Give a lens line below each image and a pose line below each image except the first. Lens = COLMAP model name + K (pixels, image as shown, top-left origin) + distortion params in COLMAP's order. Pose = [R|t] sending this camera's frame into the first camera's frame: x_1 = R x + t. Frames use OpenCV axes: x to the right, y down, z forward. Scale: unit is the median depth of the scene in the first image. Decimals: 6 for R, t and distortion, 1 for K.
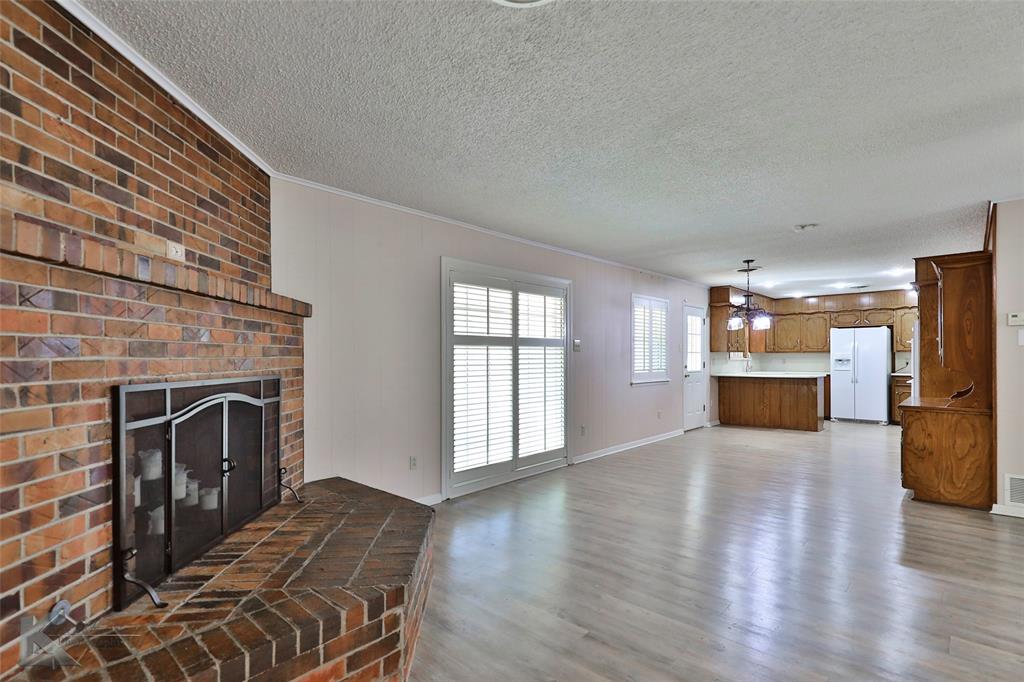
lens RADIAL K [[490.7, 0, 518.3], [0, 490.7, 356.8], [0, 0, 1]] dist [0.020828, -0.006928]
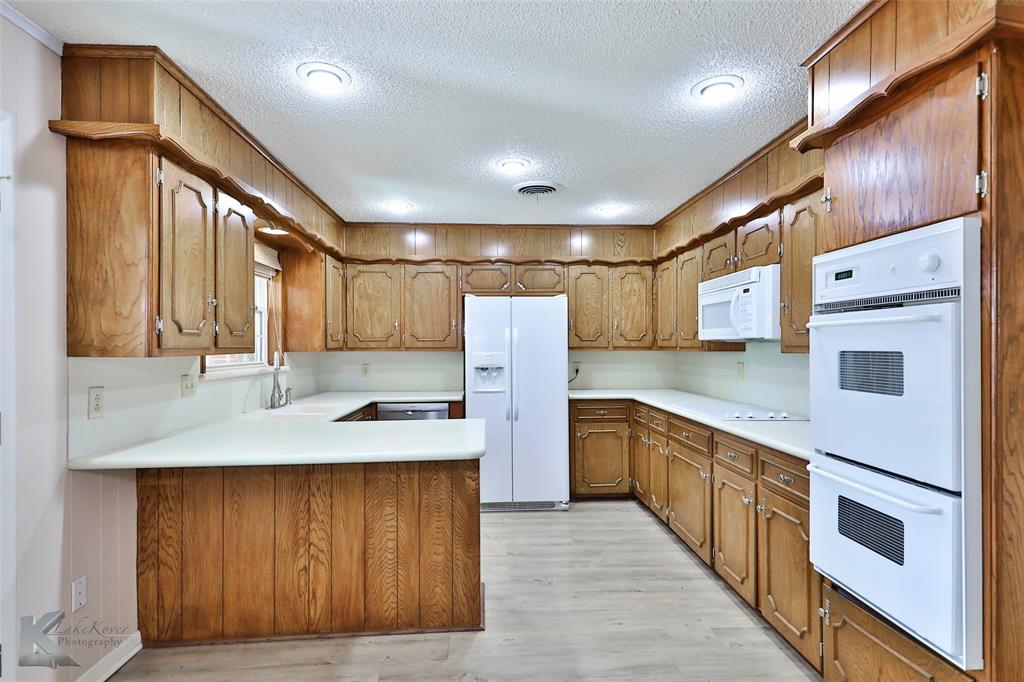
lens RADIAL K [[512.1, 0, 510.0], [0, 512.1, 343.5], [0, 0, 1]] dist [0.023944, -0.007676]
pose [[0.702749, 0.002610, 0.711433, 1.248897], [0.000710, 0.999990, -0.004371, -0.049682], [-0.711437, 0.003577, 0.702740, 2.414111]]
